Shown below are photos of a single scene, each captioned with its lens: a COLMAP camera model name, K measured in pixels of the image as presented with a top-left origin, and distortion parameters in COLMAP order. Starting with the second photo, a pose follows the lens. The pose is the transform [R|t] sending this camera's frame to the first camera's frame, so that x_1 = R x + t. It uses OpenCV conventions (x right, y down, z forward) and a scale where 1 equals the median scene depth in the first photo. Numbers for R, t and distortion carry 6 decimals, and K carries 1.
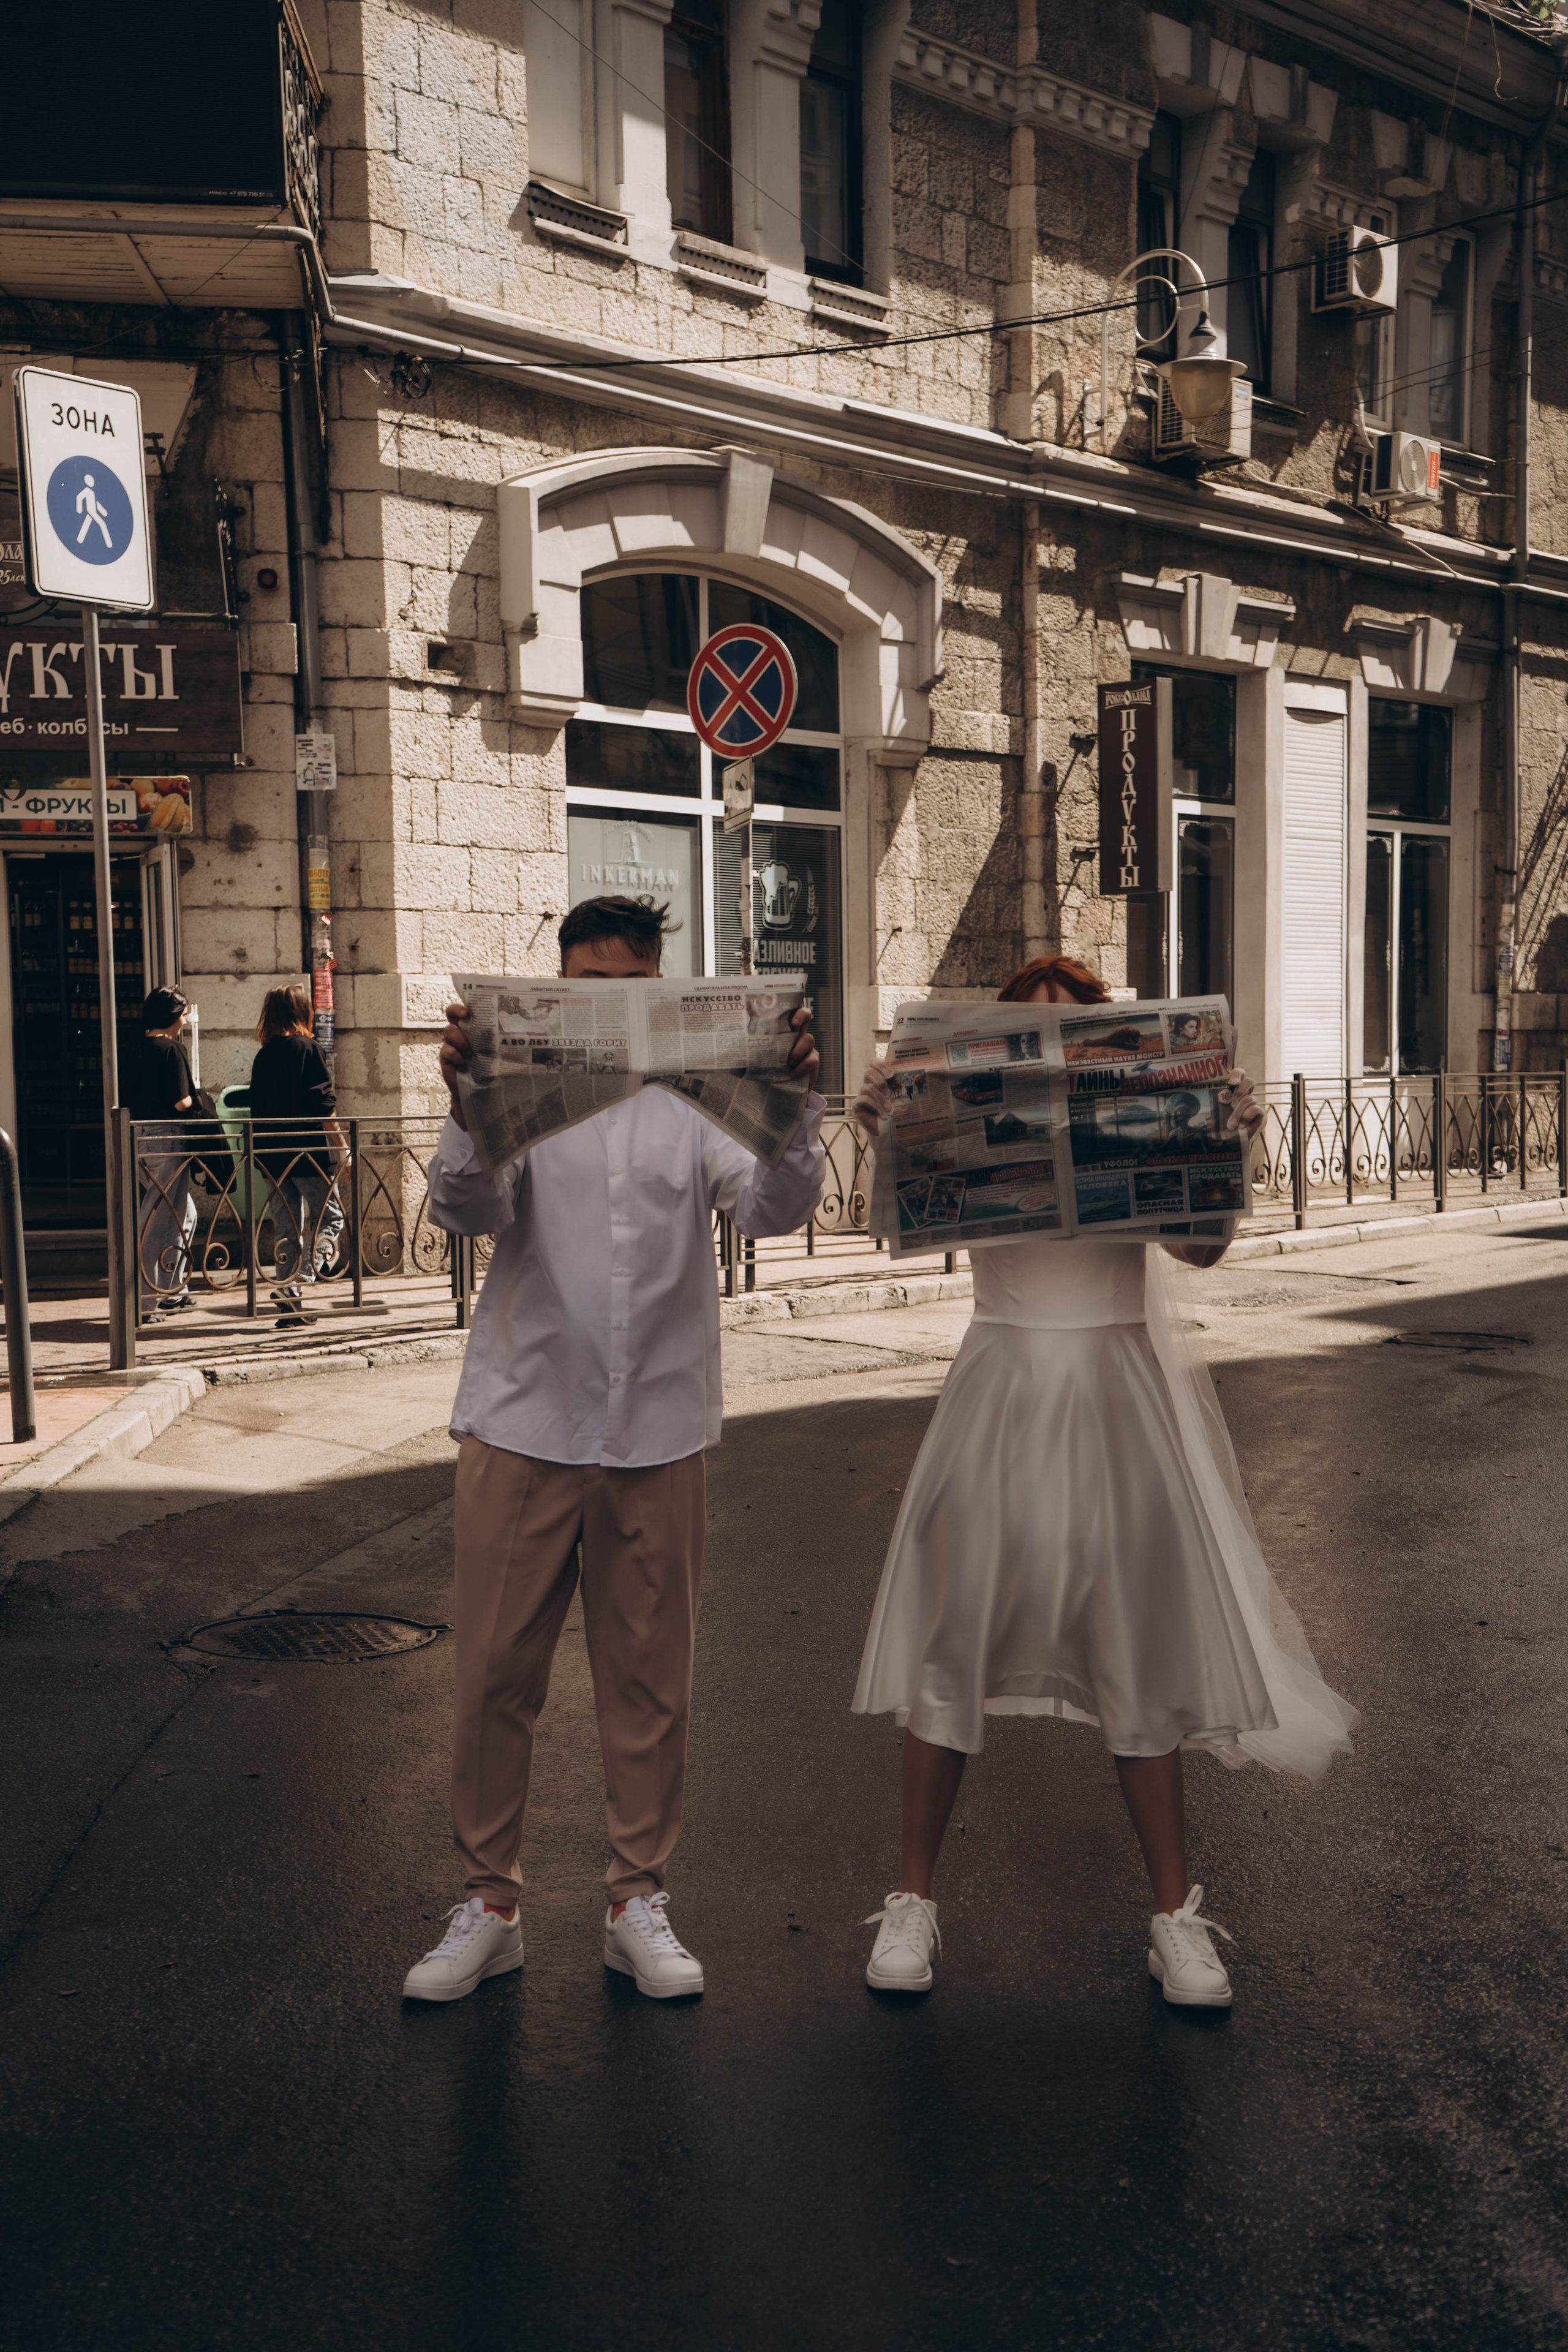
lens RADIAL K [[2959.6, 0, 784.0], [0, 2959.6, 1176.0], [0, 0, 1]] dist [0.431083, -0.636189]
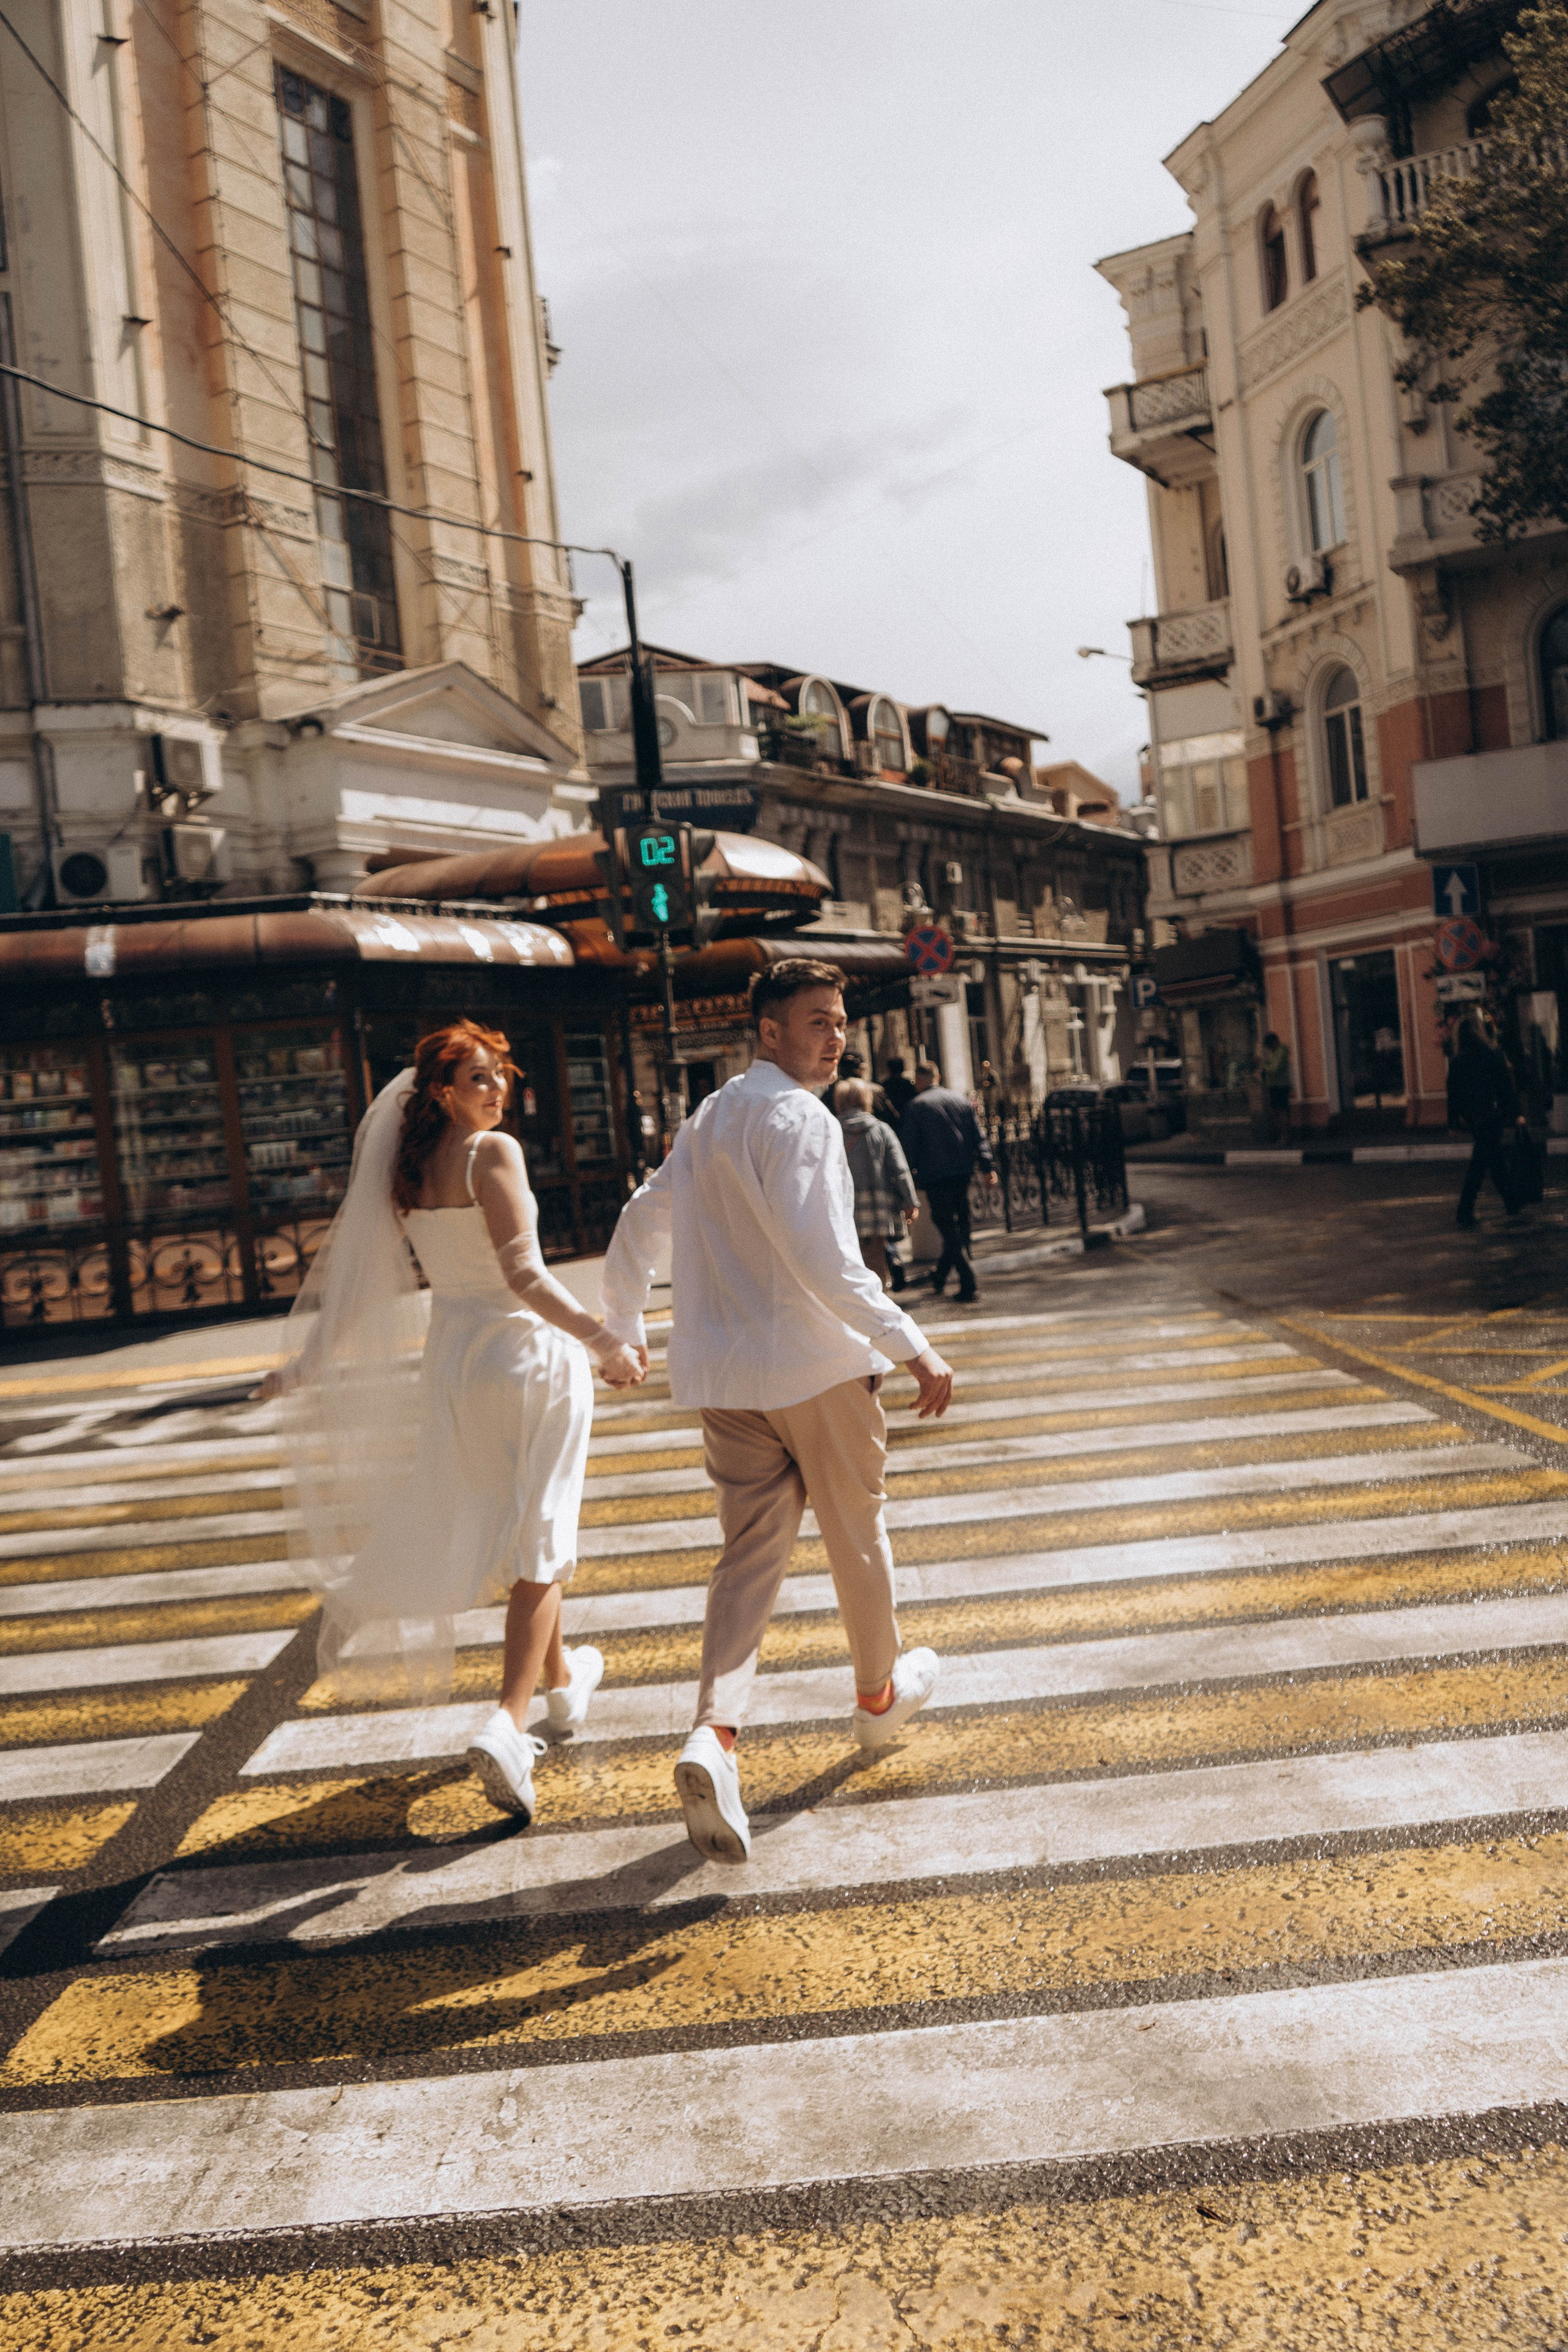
lens RADIAL K [[1835.7, 0, 784.0], [0, 1835.7, 1176.0], [0, 0, 1]] dist [-0.004868, -0.089868]
pose [[0.985838, -0.086391, 0.143738, -0.394589], [0.087205, 0.996190, 0.000642, 0.051801], [-0.143246, 0.011902, 0.989616, -1.259067]]
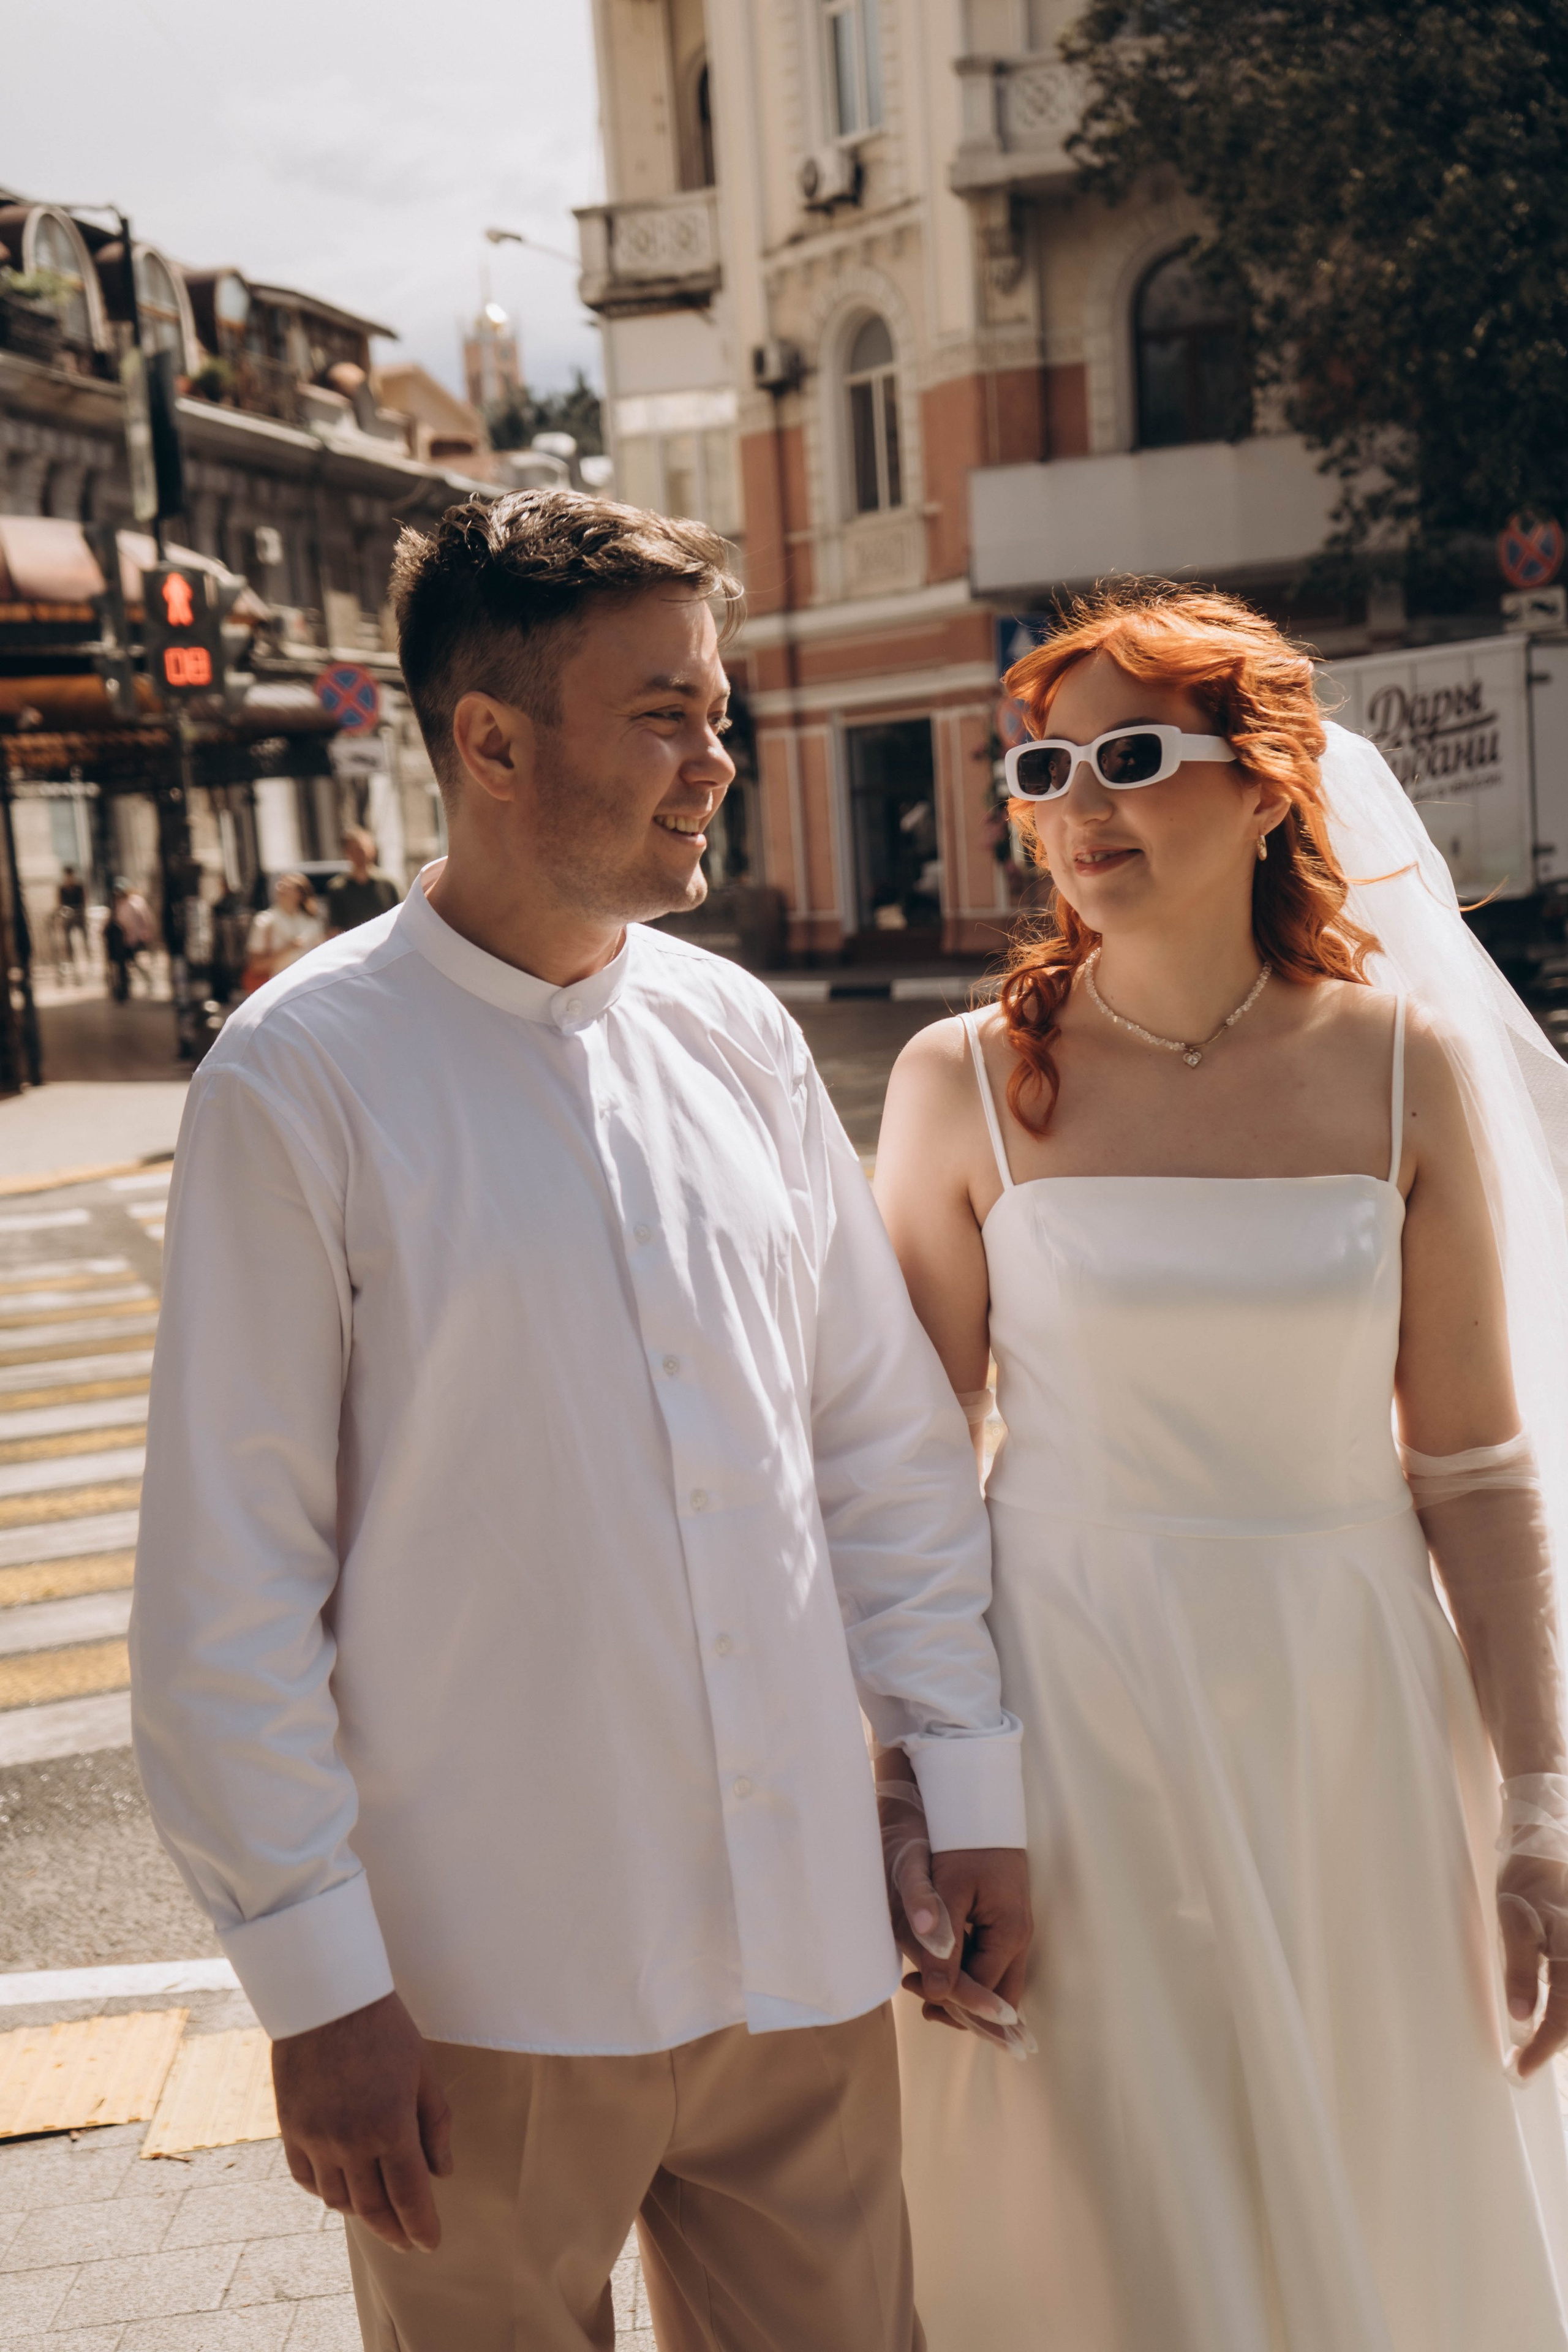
lens RADIAL K [[2959.6, 0, 784.0], [0, 2959.6, 1176.0], [0, 0, 1]] dist [0.431083, -0.636189]
pose [[0.898634, -0.099193, 0.427338, -0.568845], [0.072676, 0.994303, 0.077968, 0.043494], [-0.432638, -0.039007, 0.900724, -1.483730]]
